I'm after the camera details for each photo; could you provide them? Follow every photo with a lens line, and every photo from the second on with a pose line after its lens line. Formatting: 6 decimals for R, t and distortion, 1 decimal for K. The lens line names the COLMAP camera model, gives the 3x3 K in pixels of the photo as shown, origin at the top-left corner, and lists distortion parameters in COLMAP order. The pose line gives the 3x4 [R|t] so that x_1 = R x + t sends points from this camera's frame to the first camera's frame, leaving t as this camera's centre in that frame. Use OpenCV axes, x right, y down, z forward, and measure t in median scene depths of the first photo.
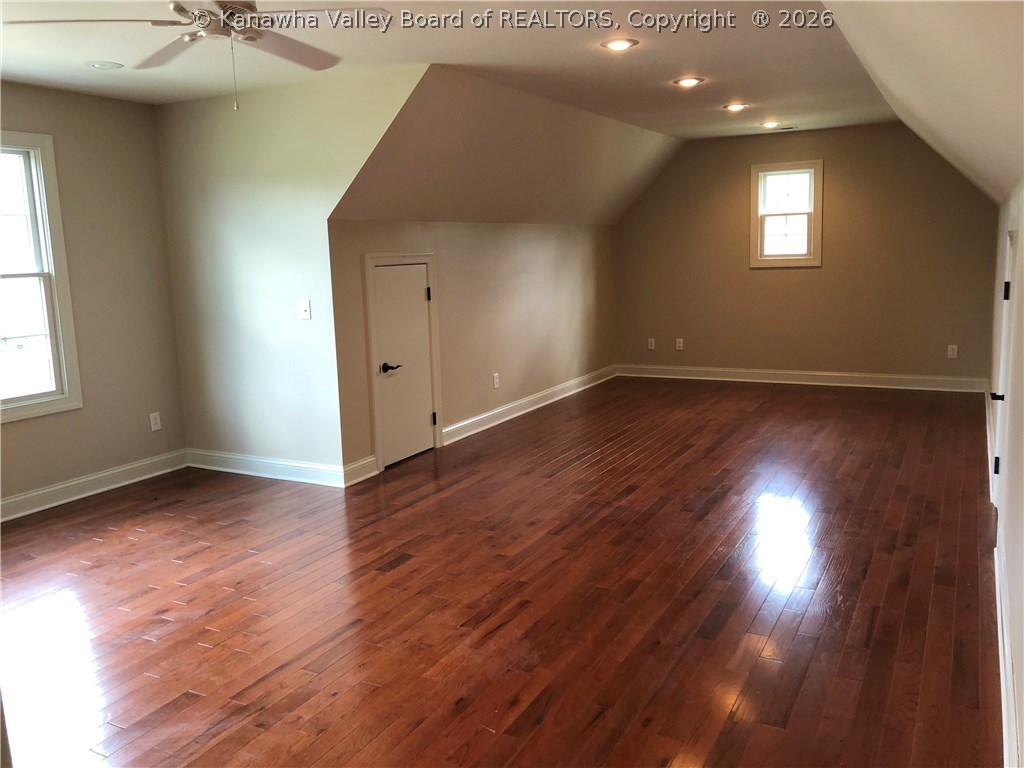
lens RADIAL K [[834.2, 0, 512.0], [0, 834.2, 384.0], [0, 0, 1]] dist [0.073544, -0.127022]
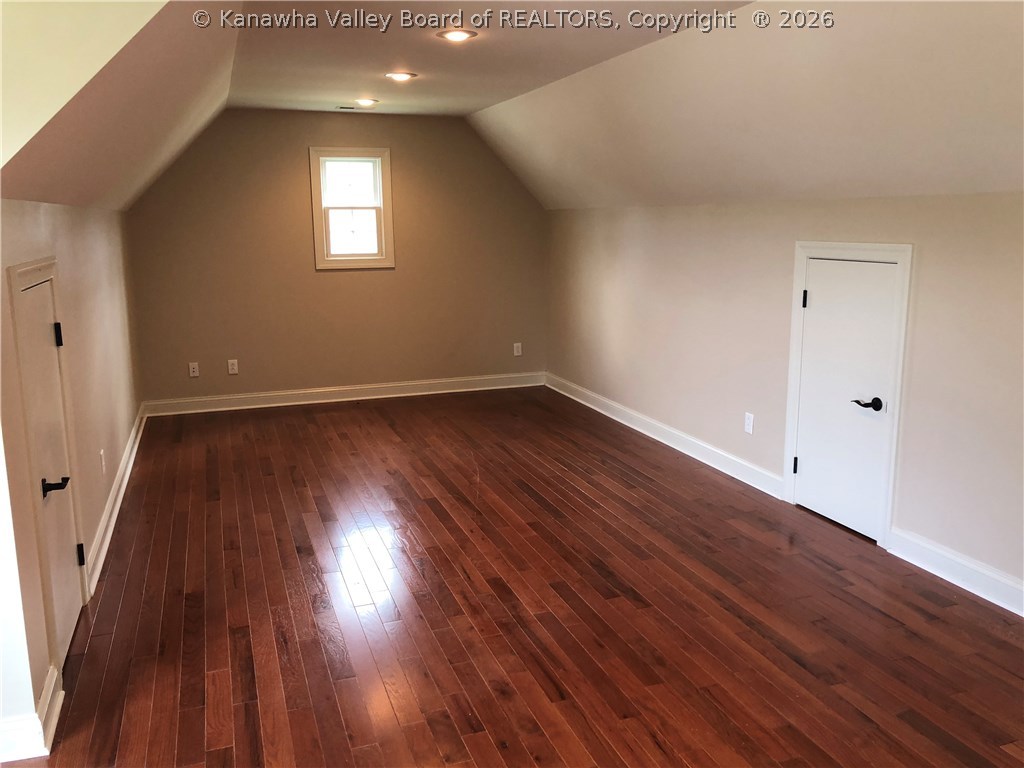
lens RADIAL K [[834.2, 0, 512.0], [0, 834.2, 384.0], [0, 0, 1]] dist [0.073544, -0.127022]
pose [[0.666756, -0.117434, 0.735966, -0.229177], [0.105073, 0.992456, 0.063169, -0.058935], [-0.737832, 0.035211, 0.674065, 0.302730]]
